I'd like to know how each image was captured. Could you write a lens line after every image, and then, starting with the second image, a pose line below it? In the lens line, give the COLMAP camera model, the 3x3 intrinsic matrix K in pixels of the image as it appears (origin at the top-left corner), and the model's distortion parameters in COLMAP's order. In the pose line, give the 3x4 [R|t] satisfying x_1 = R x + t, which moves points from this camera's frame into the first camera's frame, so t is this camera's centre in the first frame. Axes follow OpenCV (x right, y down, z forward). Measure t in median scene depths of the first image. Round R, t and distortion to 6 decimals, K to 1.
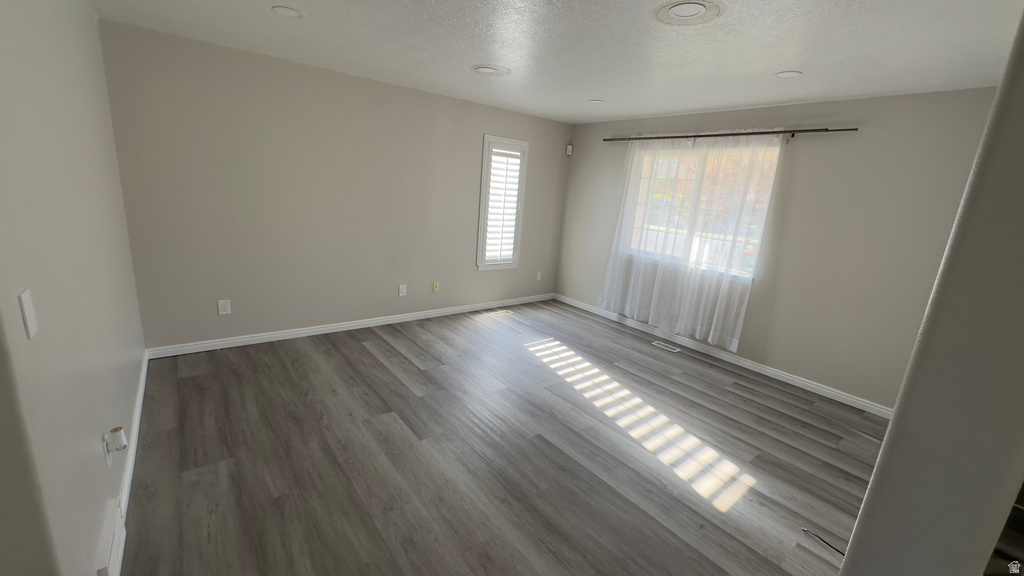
lens RADIAL K [[406.4, 0, 510.8], [0, 406.4, 282.6], [0, 0, 1]] dist [-0.004230, 0.000269]
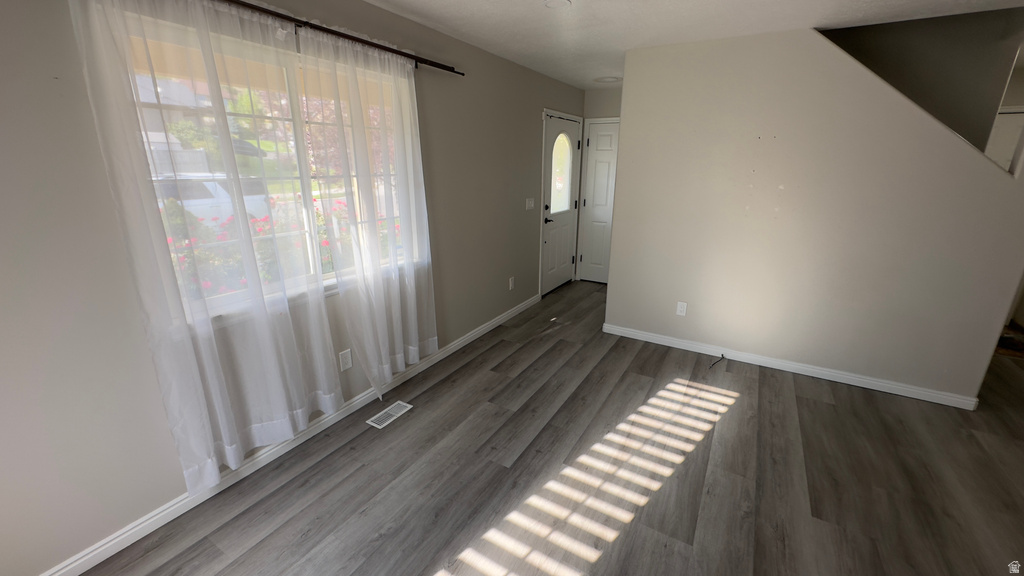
lens RADIAL K [[406.4, 0, 519.3], [0, 406.4, 280.4], [0, 0, 1]] dist [-0.004230, 0.000269]
pose [[-0.354260, -0.330847, 0.874666, -0.196668], [0.176066, 0.895000, 0.409849, -0.320753], [-0.918423, 0.299192, -0.258812, 1.302568]]
